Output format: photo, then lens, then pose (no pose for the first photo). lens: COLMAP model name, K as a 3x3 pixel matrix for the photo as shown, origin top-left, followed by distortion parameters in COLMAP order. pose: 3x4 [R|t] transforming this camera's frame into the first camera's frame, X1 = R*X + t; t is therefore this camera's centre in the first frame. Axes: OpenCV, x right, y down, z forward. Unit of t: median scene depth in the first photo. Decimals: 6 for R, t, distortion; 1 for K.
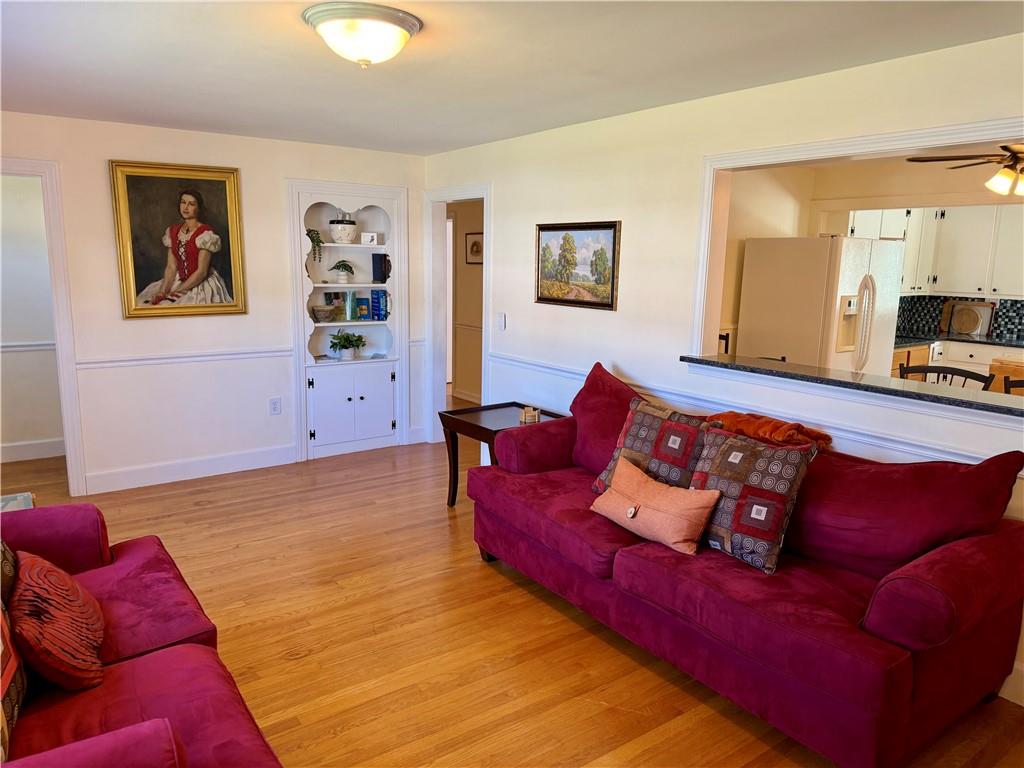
lens RADIAL K [[708.7, 0, 512.0], [0, 708.7, 384.0], [0, 0, 1]] dist [0.032866, -0.001150]
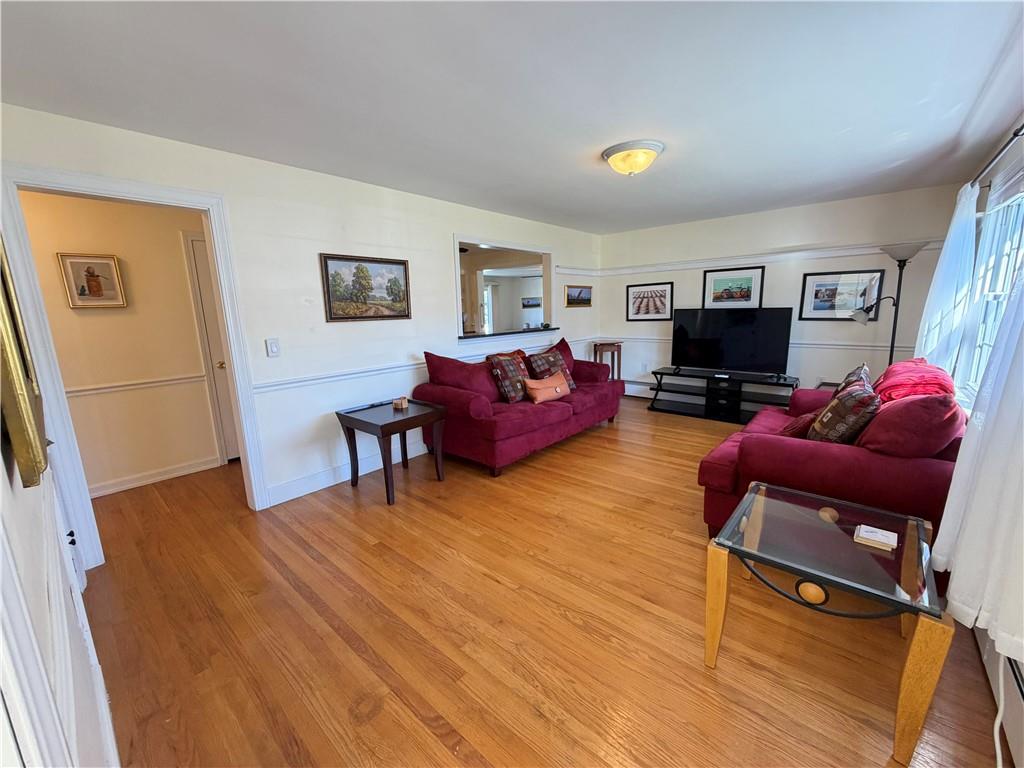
lens RADIAL K [[409.1, 0, 508.3], [0, 409.1, 385.6], [0, 0, 1]] dist [0.000496, -0.000020]
pose [[-0.218738, -0.198874, 0.955302, -0.750190], [0.187218, 0.952268, 0.241110, -0.134187], [-0.957655, 0.231590, -0.171064, 0.941071]]
